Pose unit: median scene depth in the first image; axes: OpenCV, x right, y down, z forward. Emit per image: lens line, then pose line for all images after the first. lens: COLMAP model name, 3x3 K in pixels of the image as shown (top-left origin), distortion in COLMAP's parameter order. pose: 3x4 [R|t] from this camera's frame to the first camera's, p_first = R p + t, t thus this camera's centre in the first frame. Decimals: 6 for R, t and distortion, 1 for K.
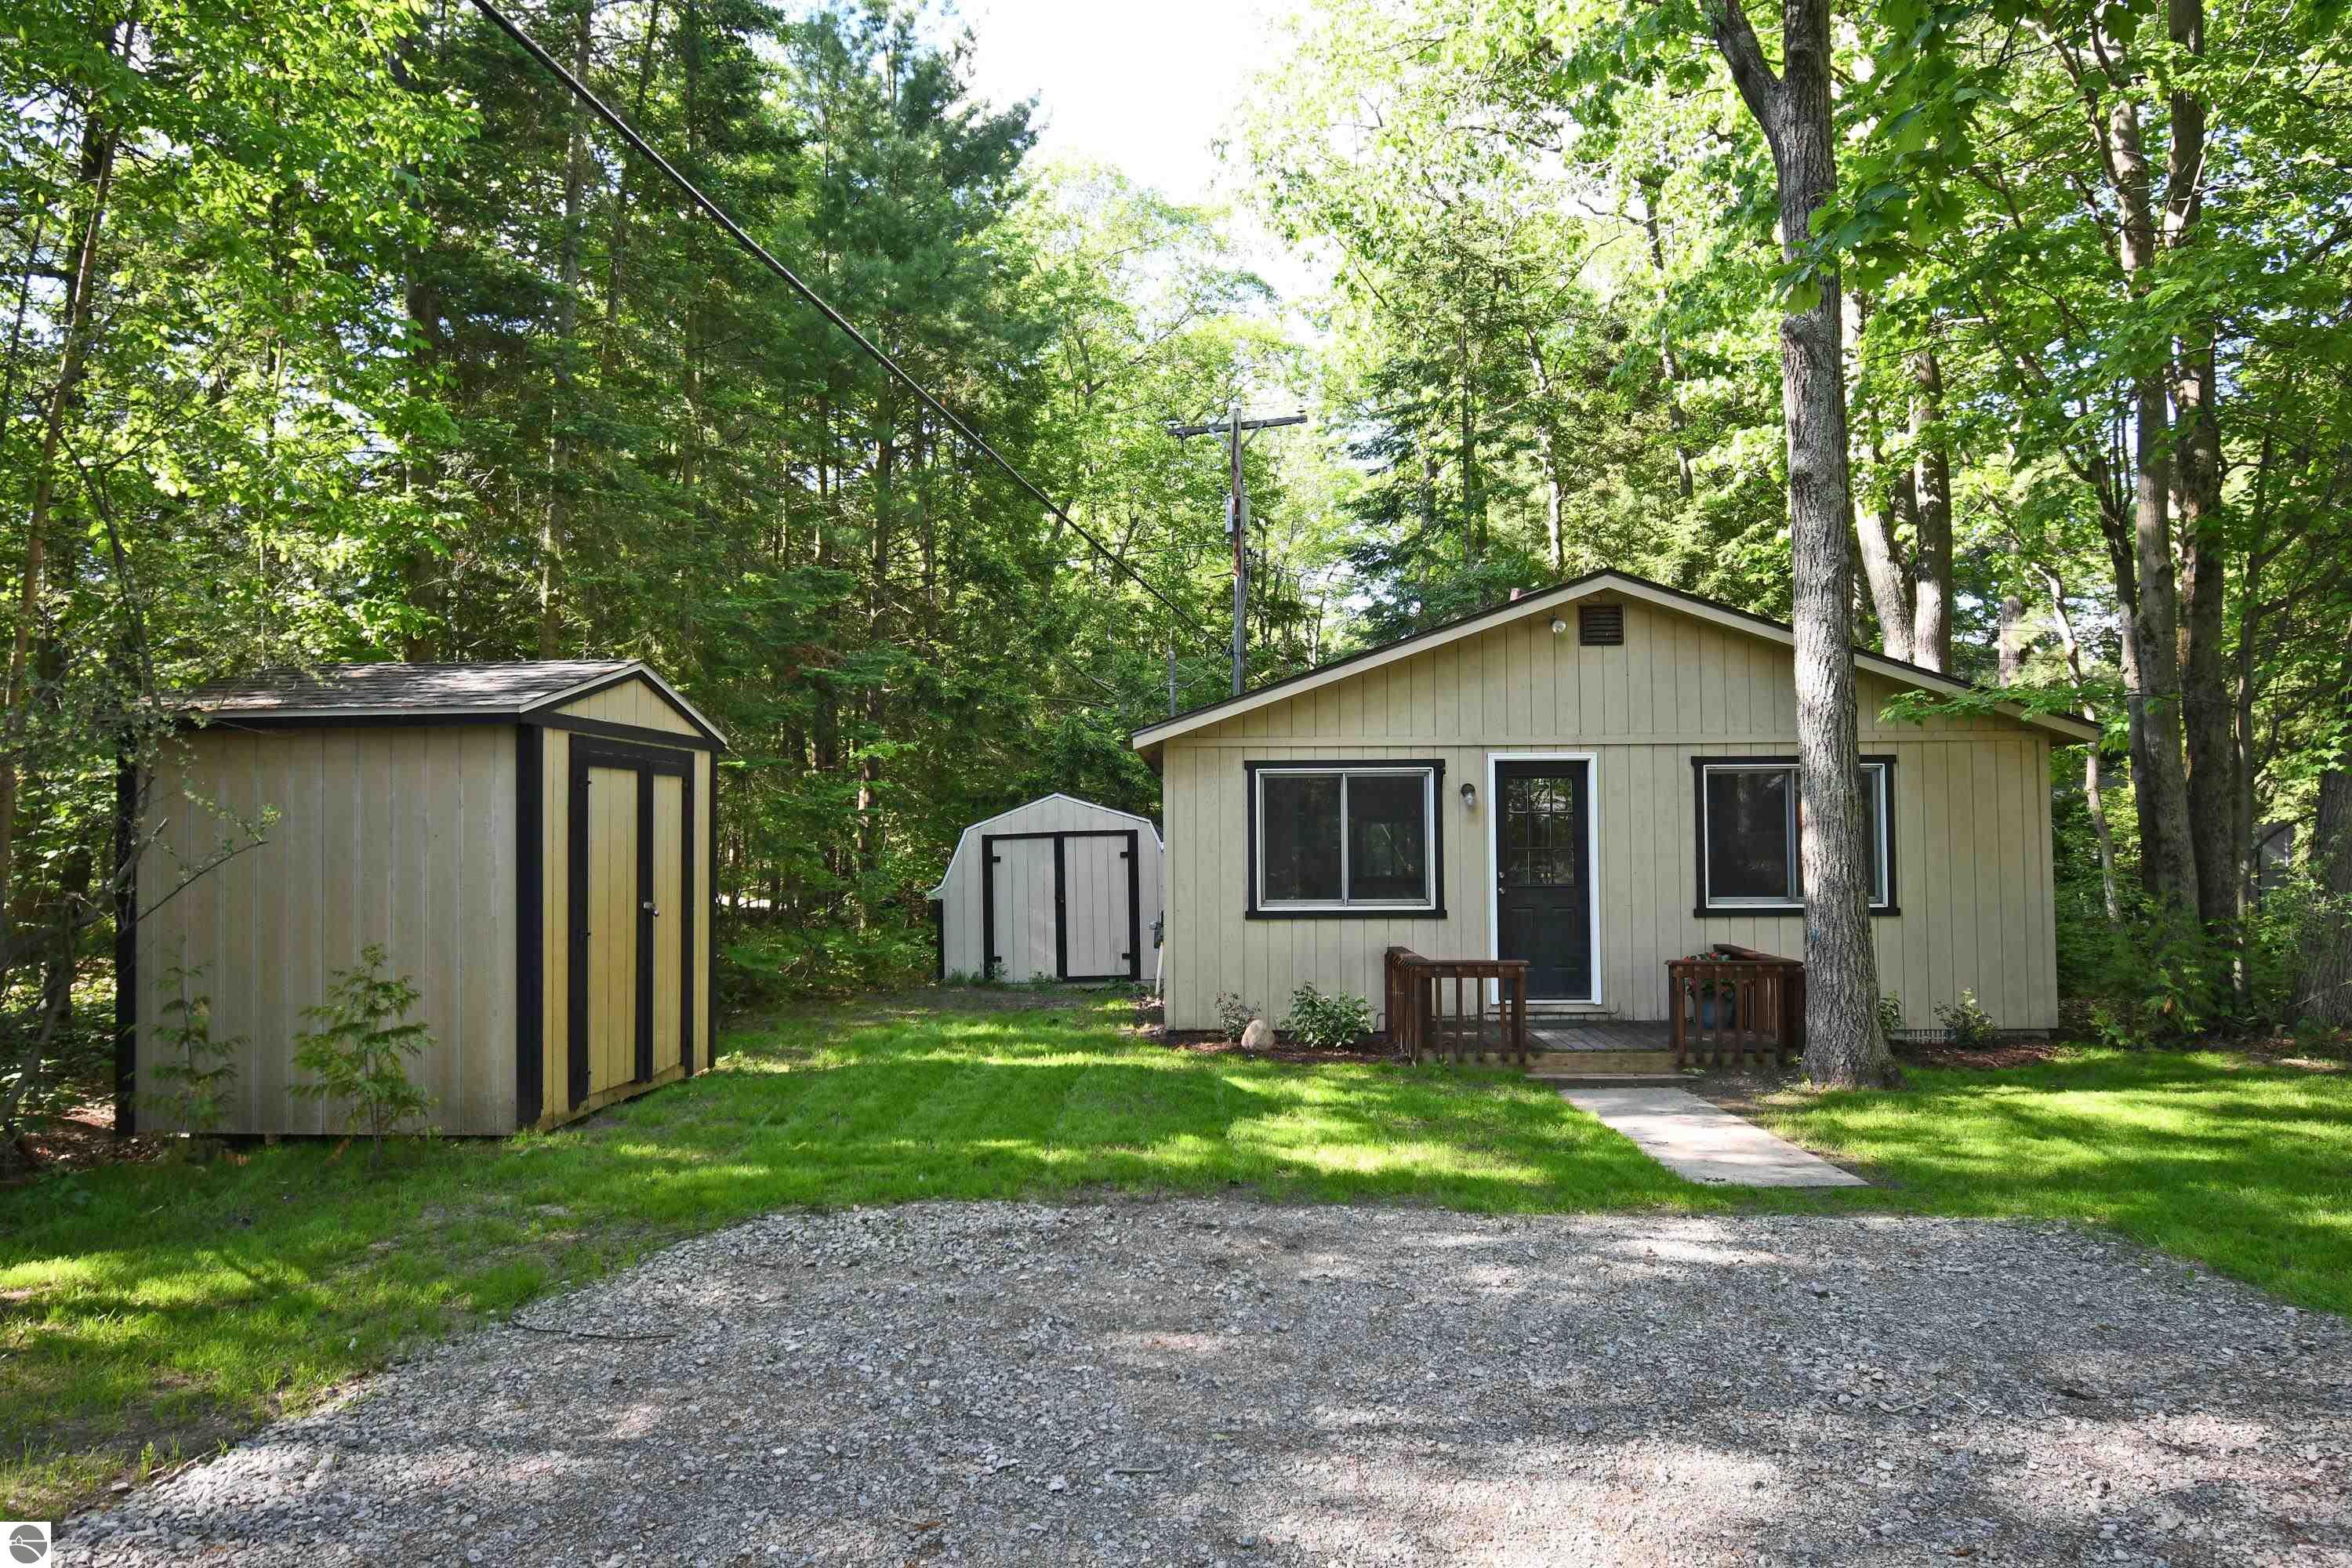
lens RADIAL K [[1393.1, 0, 1170.3], [0, 1393.1, 785.2], [0, 0, 1]] dist [-0.029062, -0.001342]
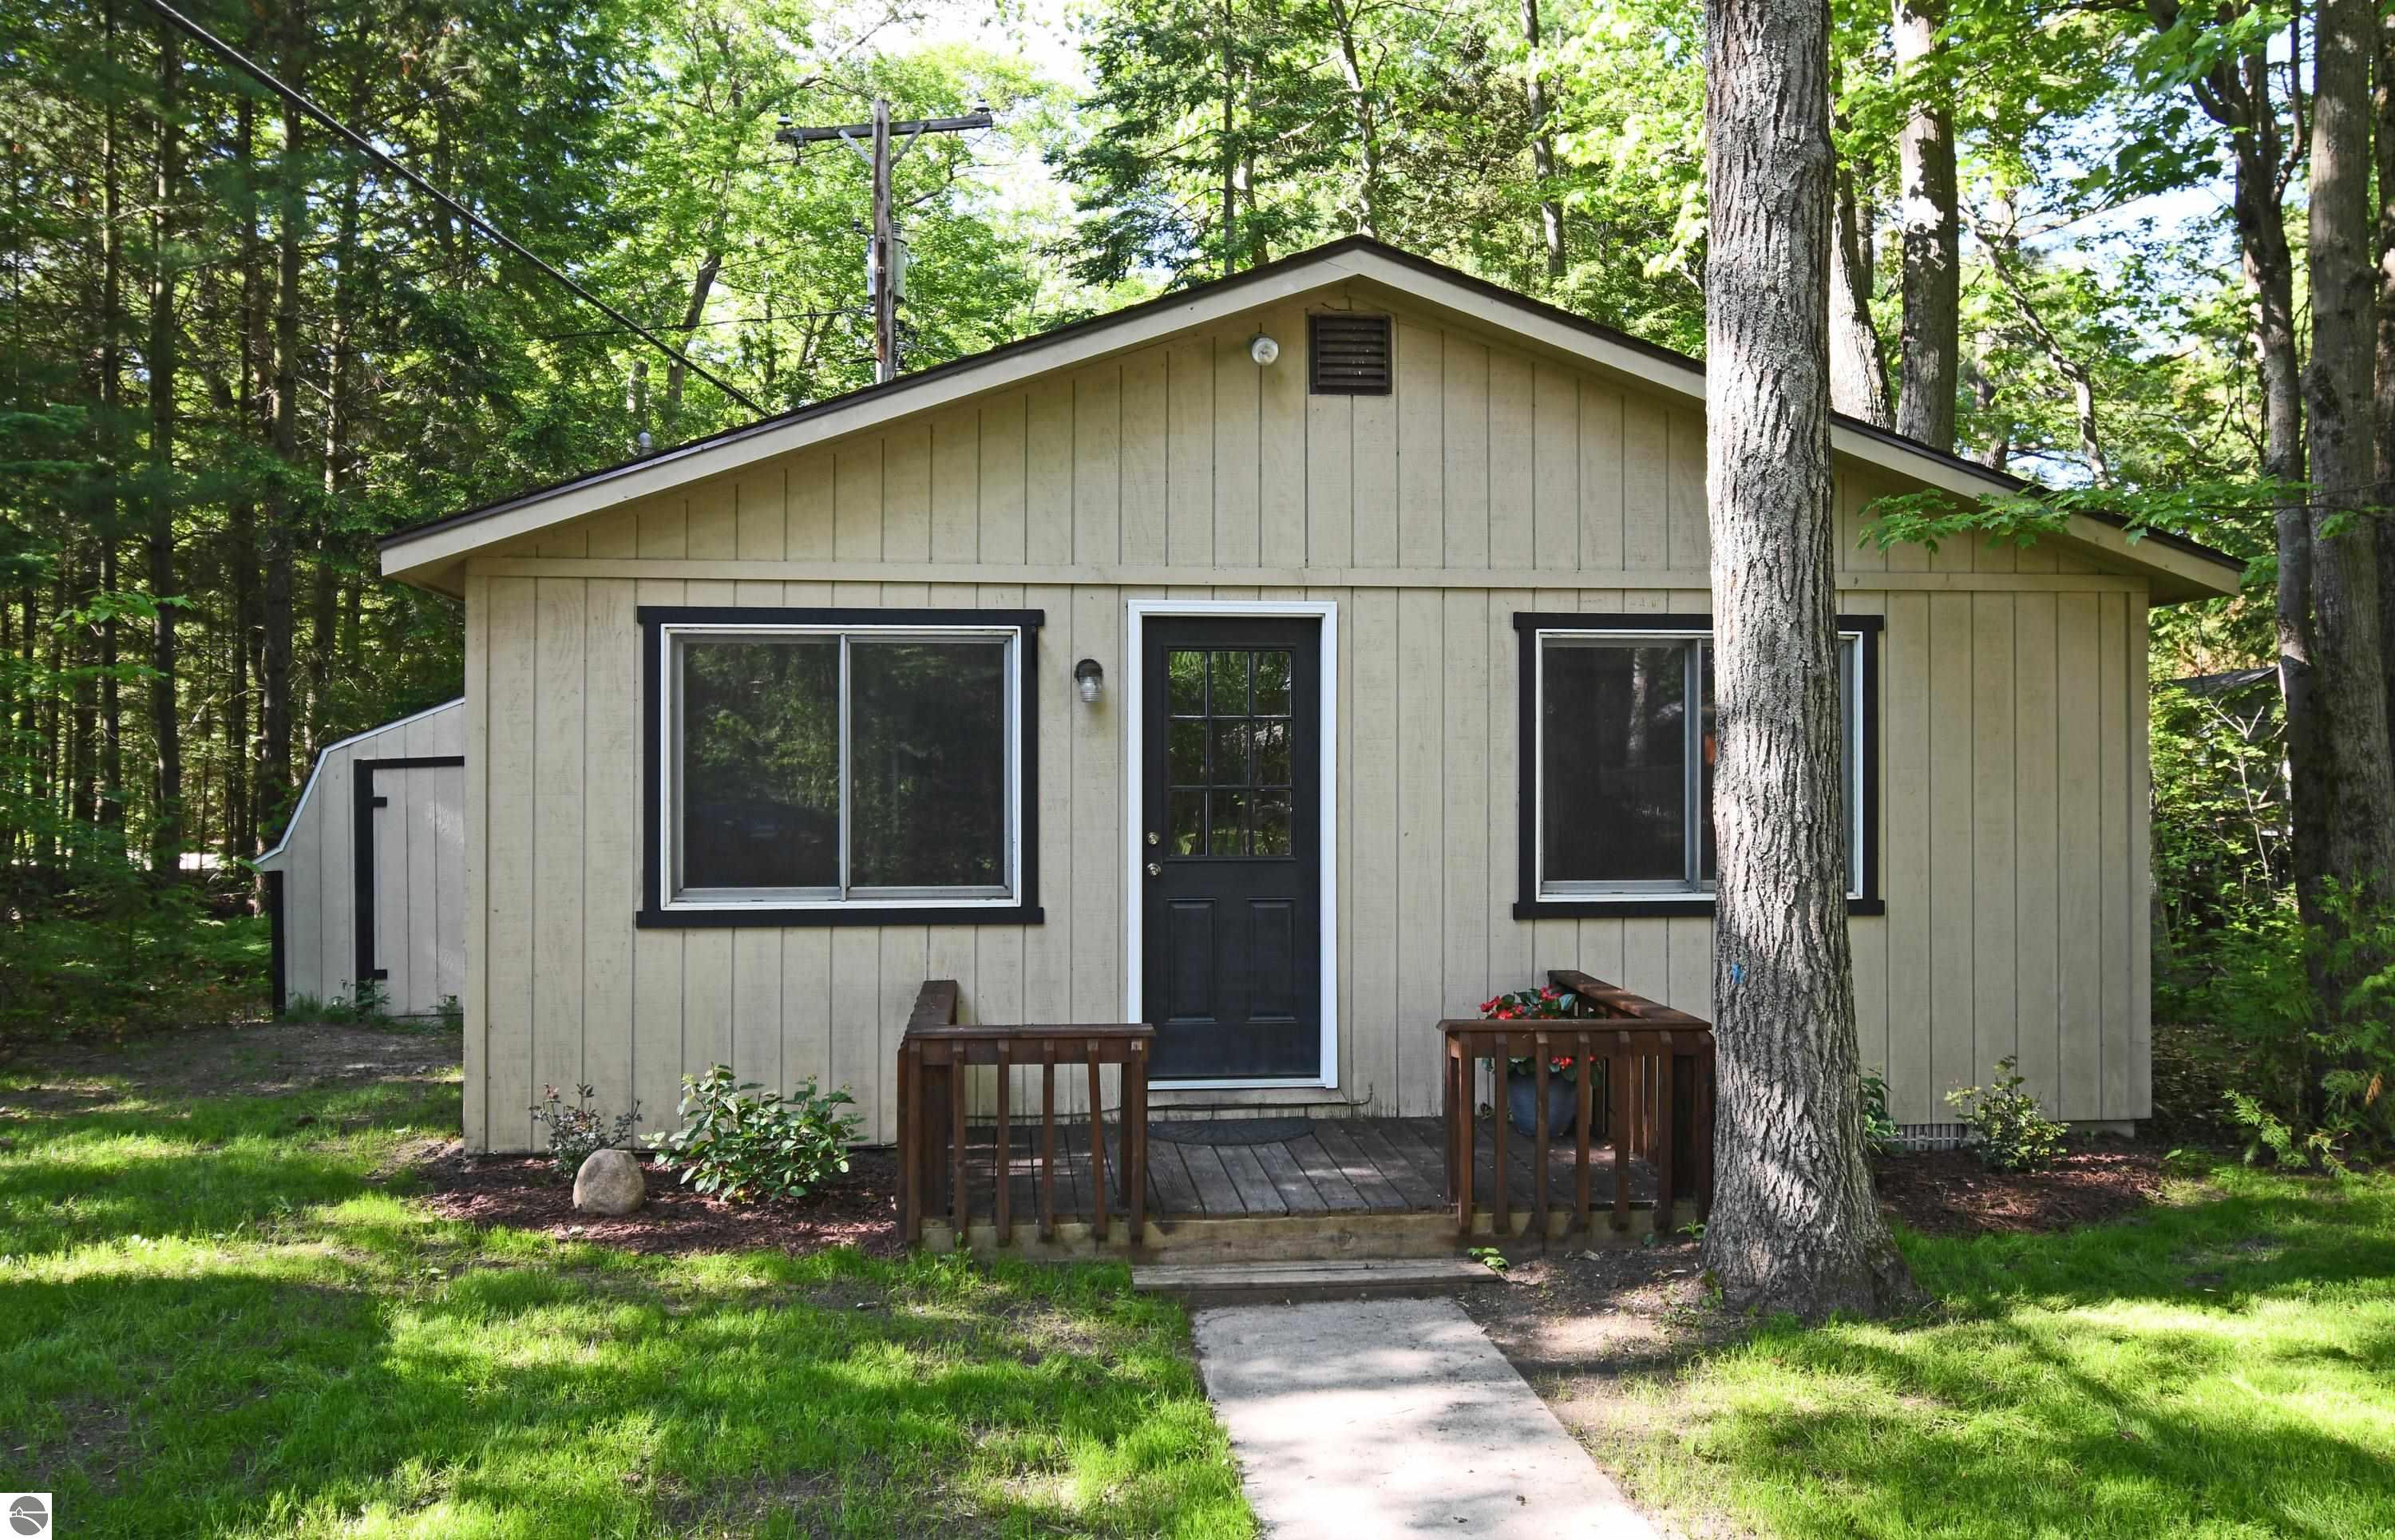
lens RADIAL K [[1790.2, 0, 1200.5], [0, 1790.2, 770.9], [0, 0, 1]] dist [-0.005479, 0.001122]
pose [[0.988537, 0.004930, 0.150901, 0.156222], [-0.010597, 0.999267, 0.036772, 0.015335], [-0.150610, -0.037950, 0.987865, 0.346699]]
